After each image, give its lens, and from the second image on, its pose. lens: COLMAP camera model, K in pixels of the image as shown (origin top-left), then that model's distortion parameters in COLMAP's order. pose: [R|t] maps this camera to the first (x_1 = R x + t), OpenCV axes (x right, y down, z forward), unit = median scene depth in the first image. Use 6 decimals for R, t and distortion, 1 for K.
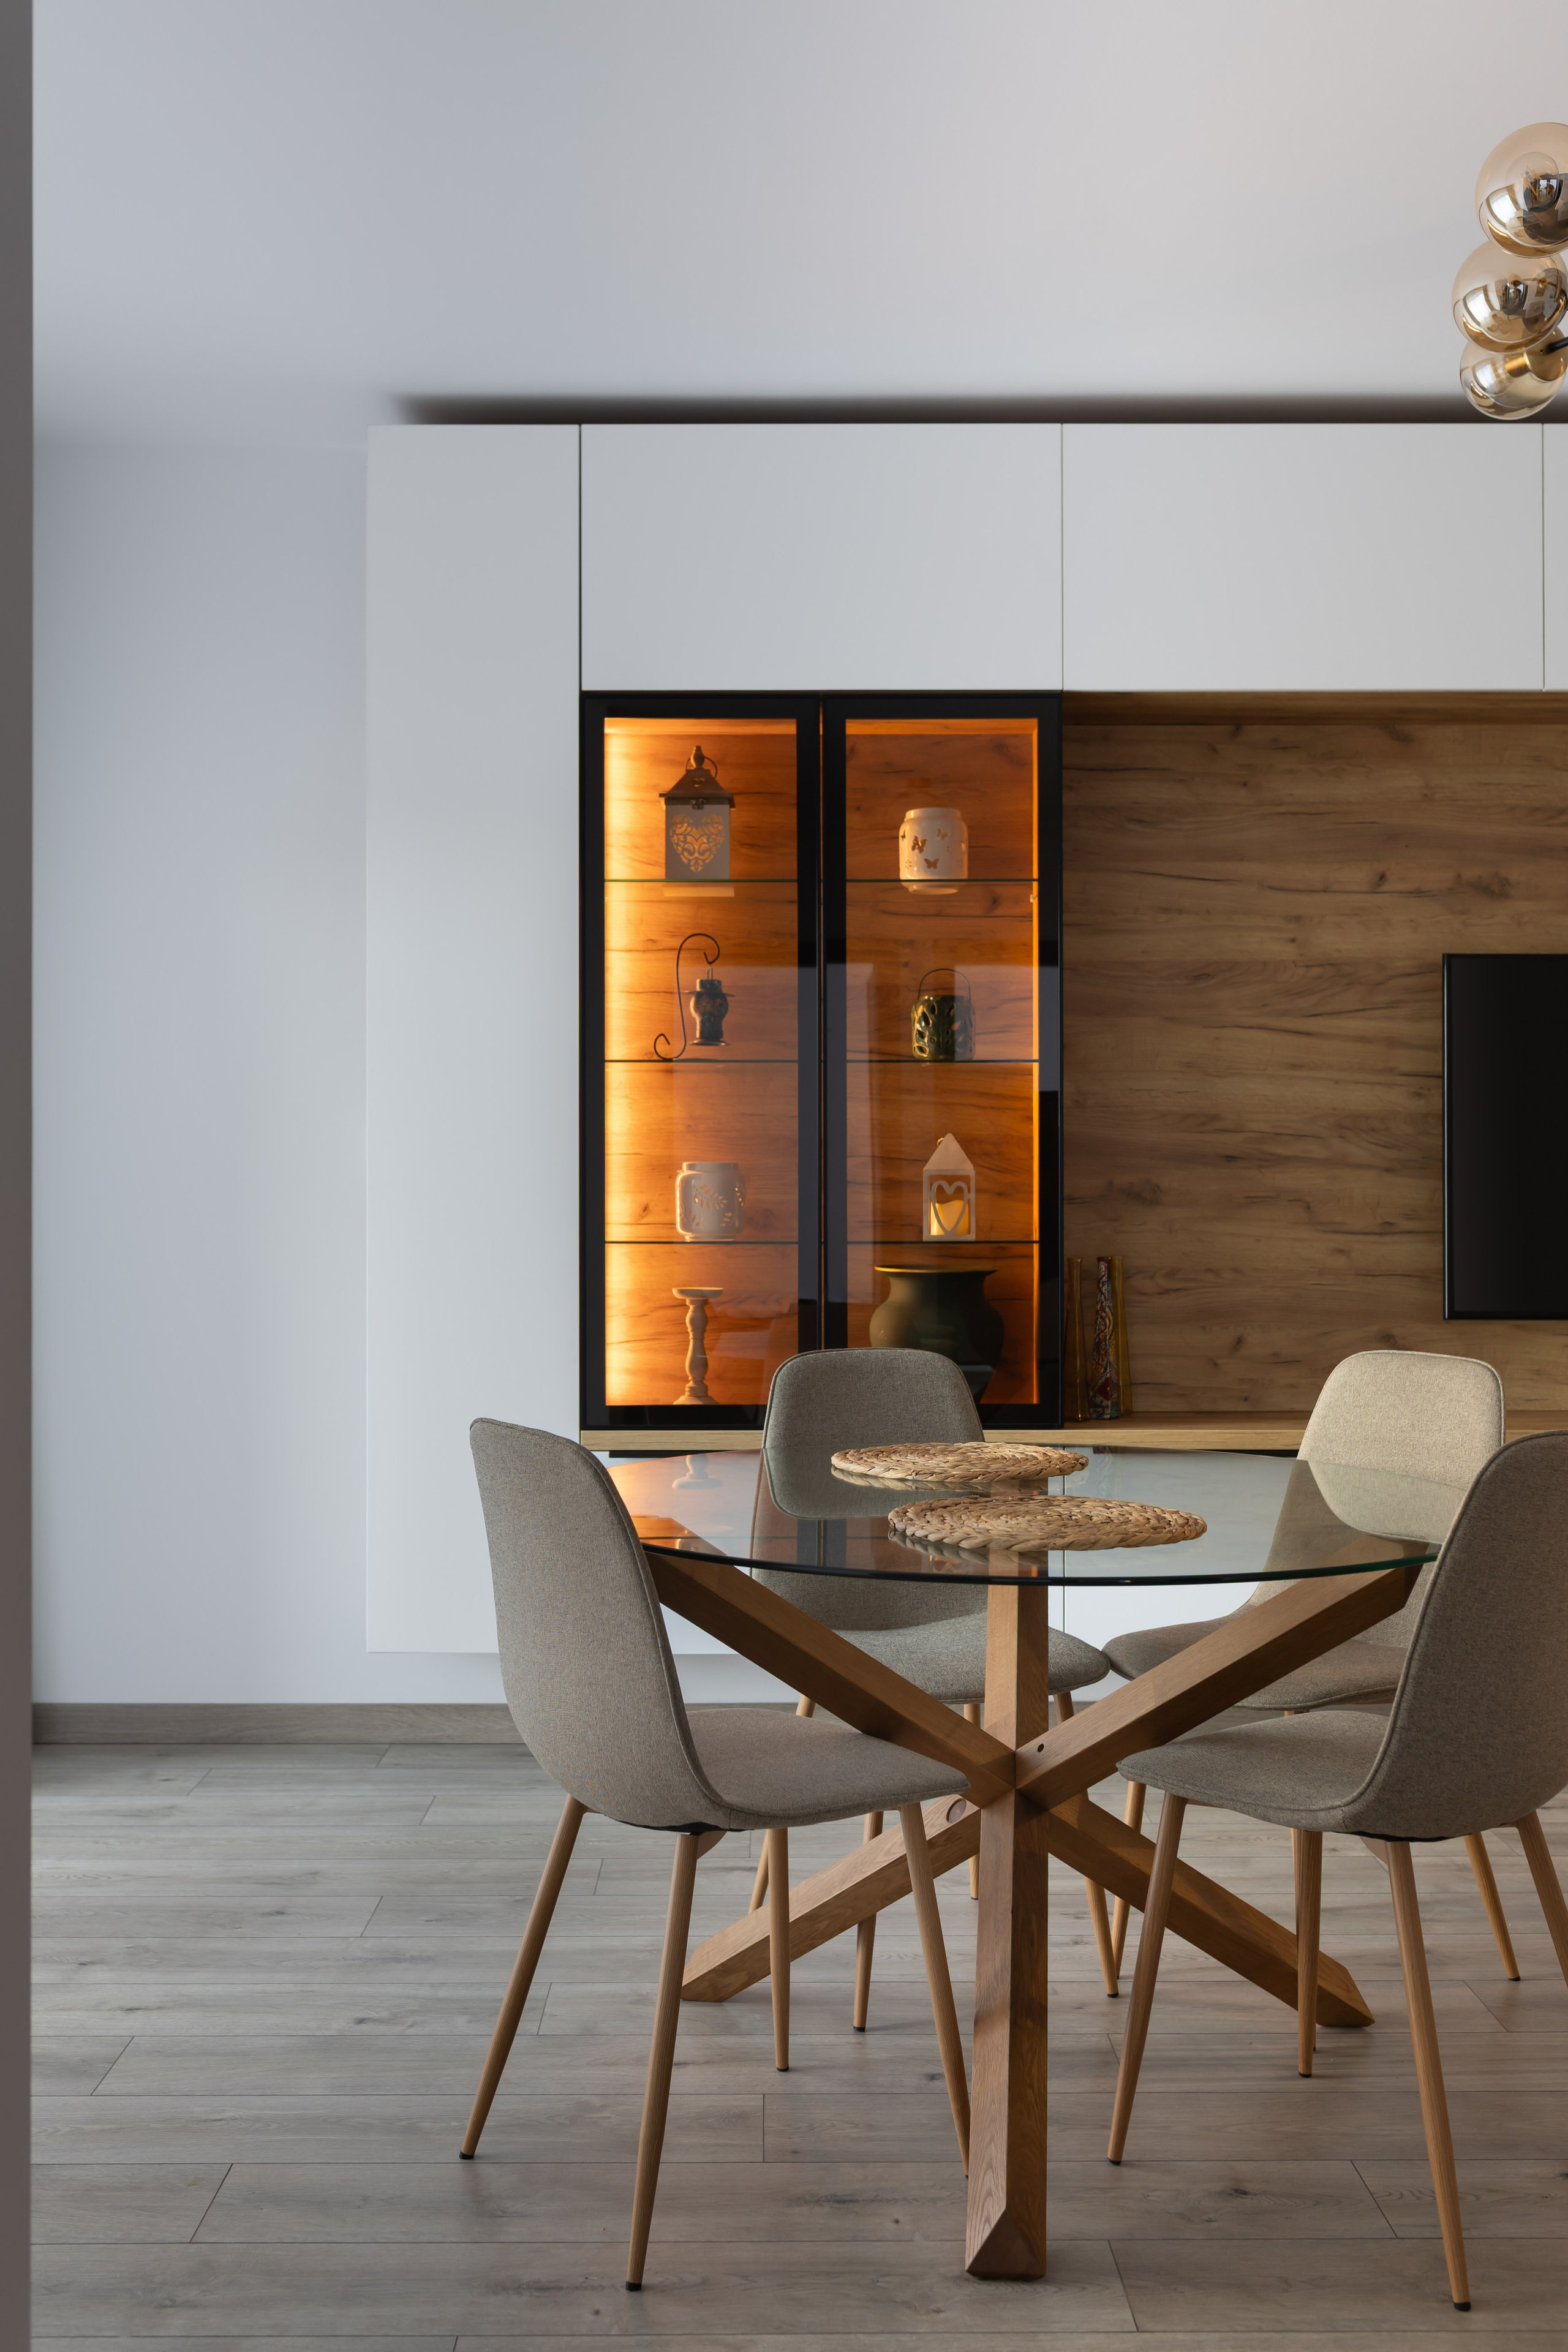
lens RADIAL K [[2222.6, 0, 769.5], [0, 2222.6, 1178.9], [0, 0, 1]] dist [0.004916, 0.000000]
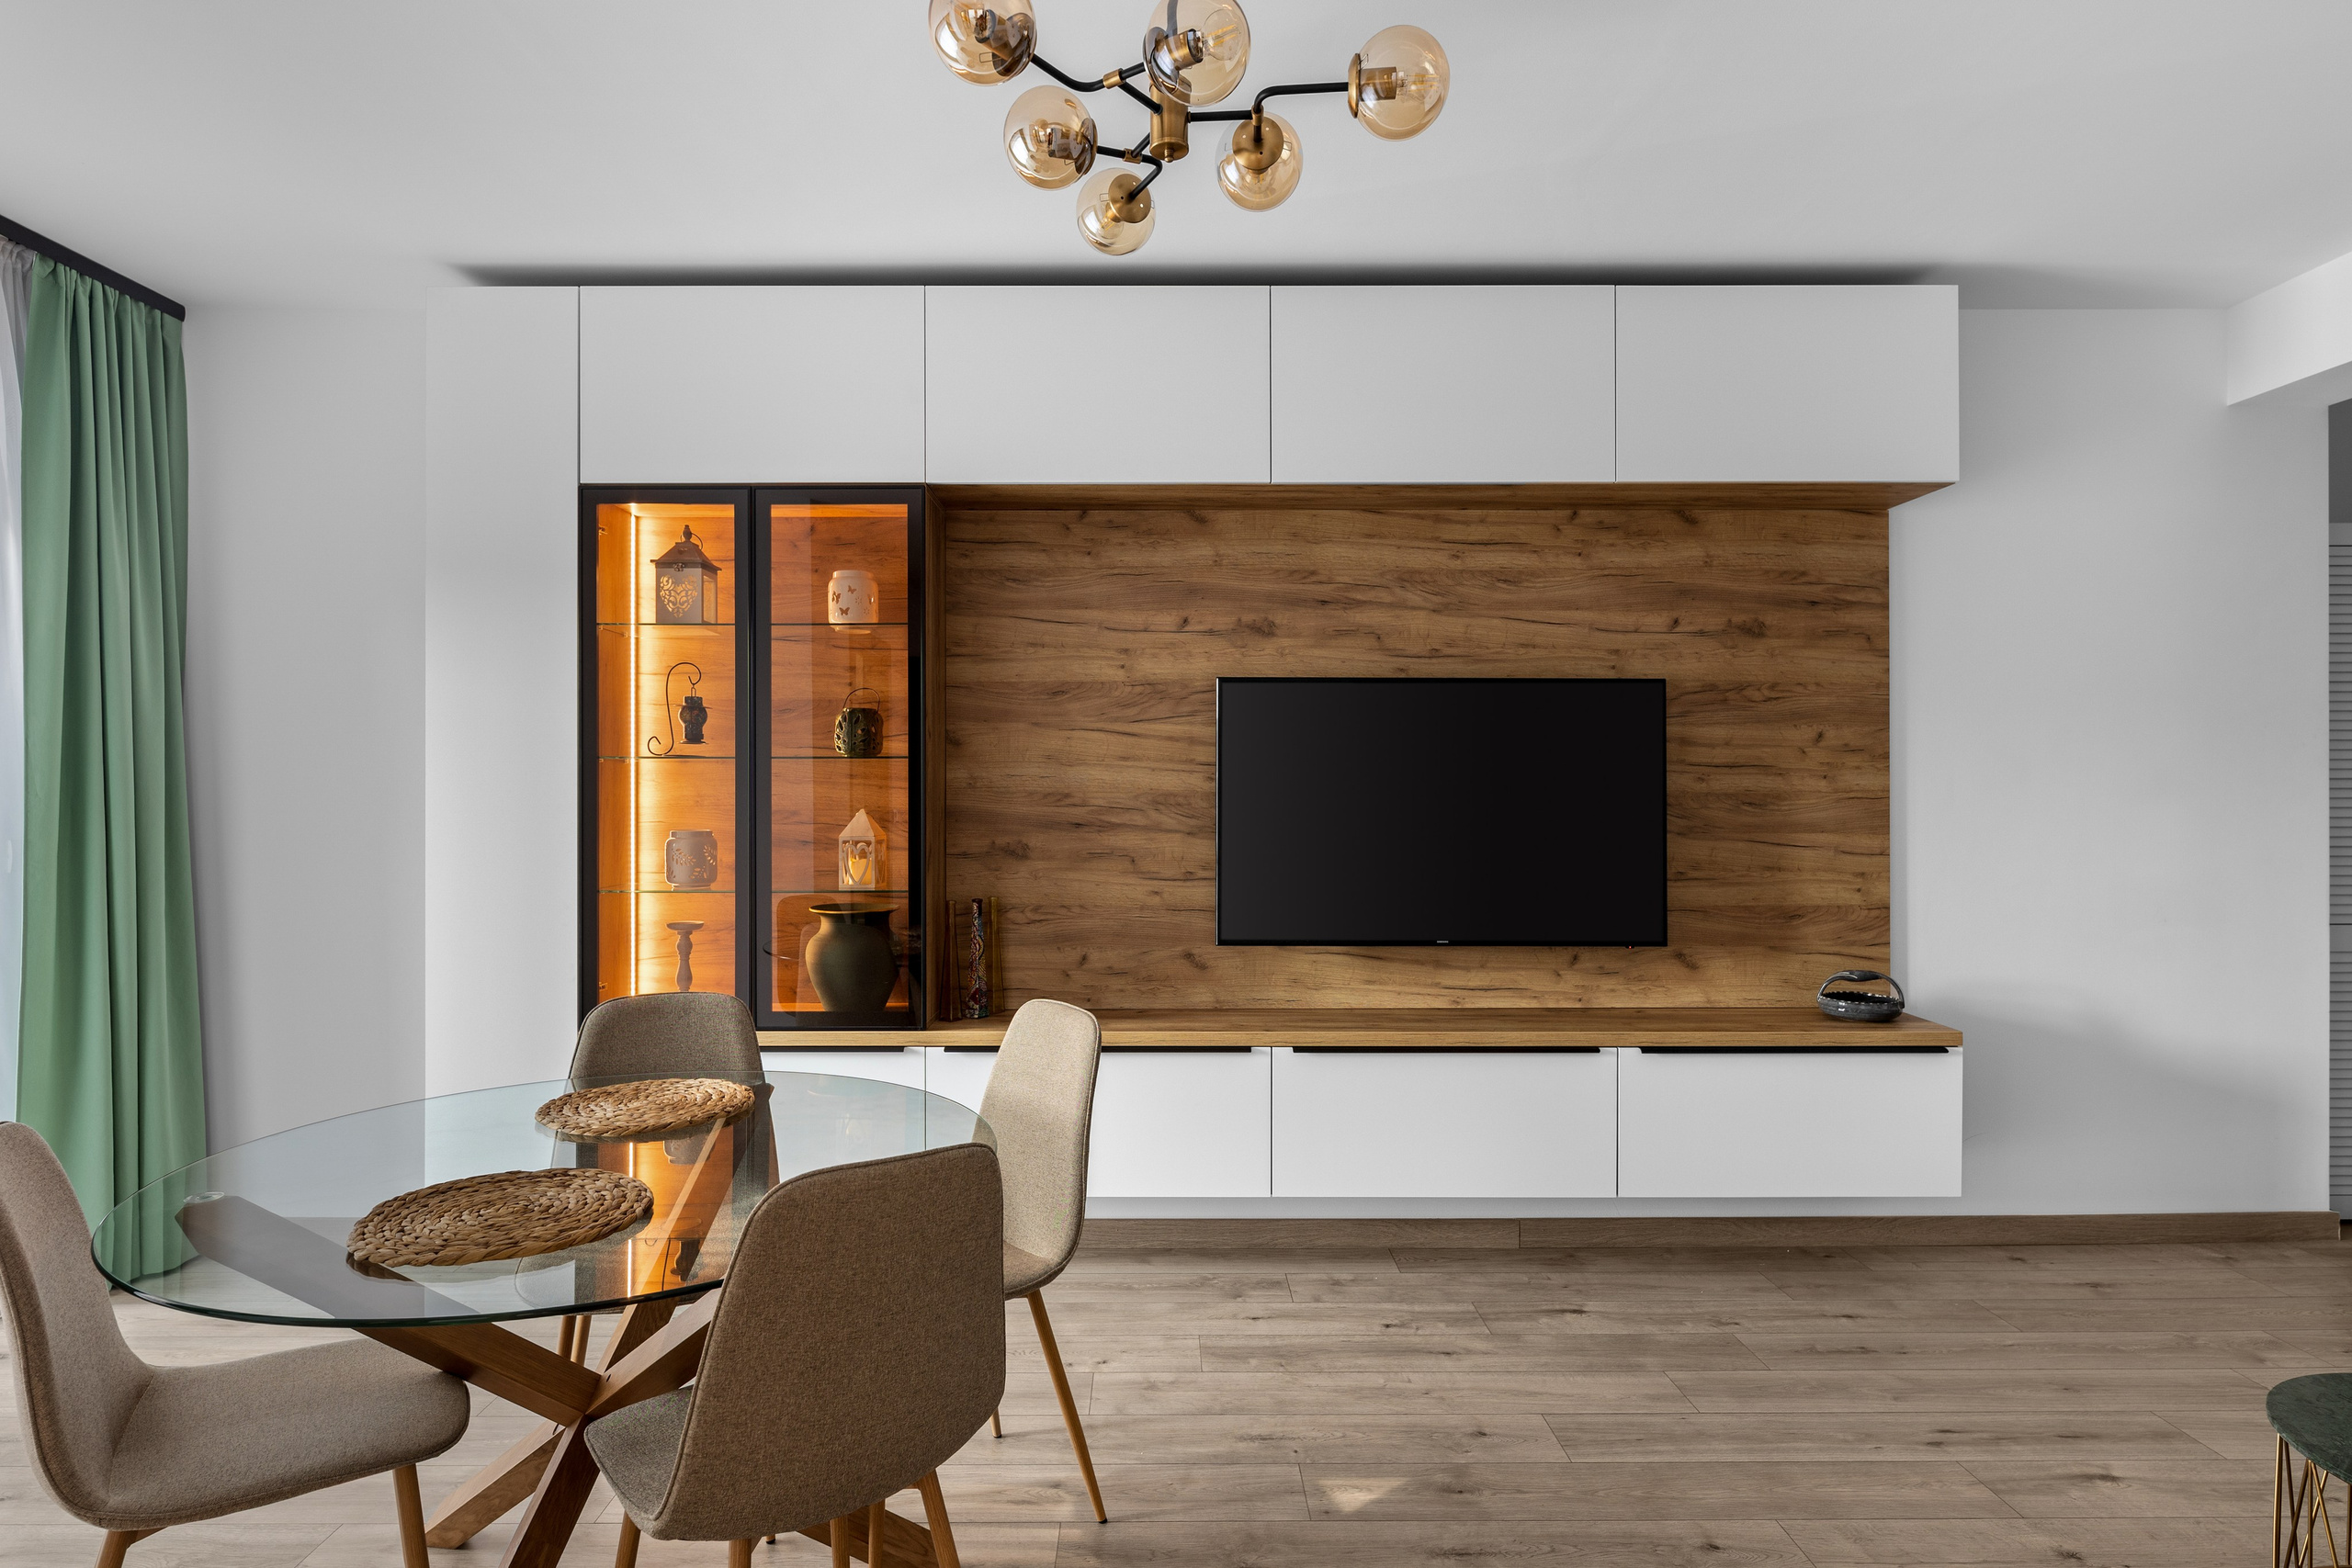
lens RADIAL K [[1352.6, 0, 1106.5], [0, 1352.6, 806.8], [0, 0, 1]] dist [0.011118, 0.000568]
pose [[0.999787, -0.004478, 0.020131, 0.210932], [0.004341, 0.999967, 0.006830, -0.026822], [-0.020161, -0.006741, 0.999774, 0.163828]]
